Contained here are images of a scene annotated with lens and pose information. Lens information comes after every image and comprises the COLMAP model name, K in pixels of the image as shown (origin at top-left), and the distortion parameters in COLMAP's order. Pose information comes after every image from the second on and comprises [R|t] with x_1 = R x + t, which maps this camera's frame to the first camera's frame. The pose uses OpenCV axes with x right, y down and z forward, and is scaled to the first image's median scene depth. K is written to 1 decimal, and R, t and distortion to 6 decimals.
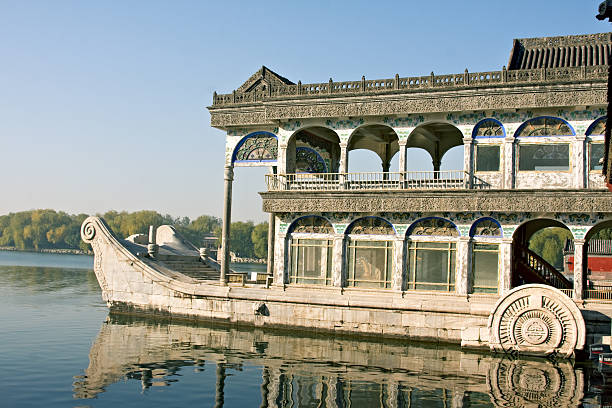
lens RADIAL K [[688.1, 0, 306.0], [0, 688.1, 204.0], [0, 0, 1]] dist [-0.110541, 0.002328]
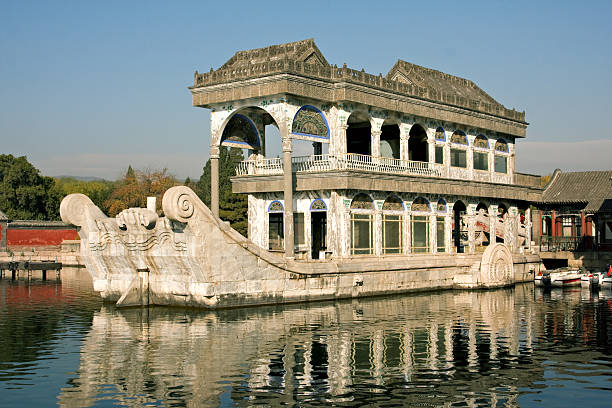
lens RADIAL K [[880.6, 0, 306.0], [0, 880.6, 204.0], [0, 0, 1]] dist [-0.044181, -0.030871]
pose [[0.255549, -0.002014, 0.966794, -1.458478], [-0.060335, 0.998015, 0.018027, 0.015181], [-0.964912, -0.062938, 0.254920, 0.760262]]
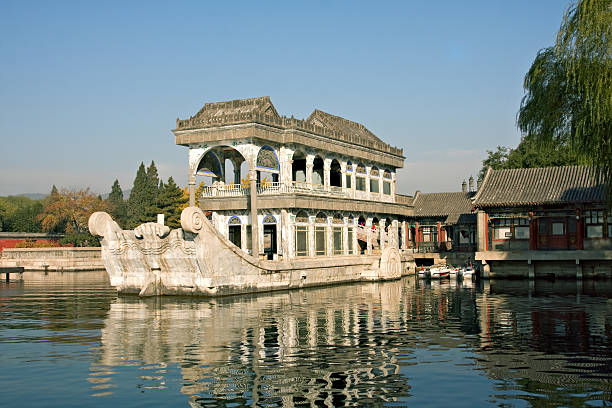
lens RADIAL K [[764.7, 0, 306.0], [0, 764.7, 204.0], [0, 0, 1]] dist [-0.110077, -0.006558]
pose [[0.071140, 0.013087, 0.997380, -1.733528], [-0.060136, 0.998151, -0.008808, 0.017682], [-0.995652, -0.059352, 0.071796, 0.916021]]
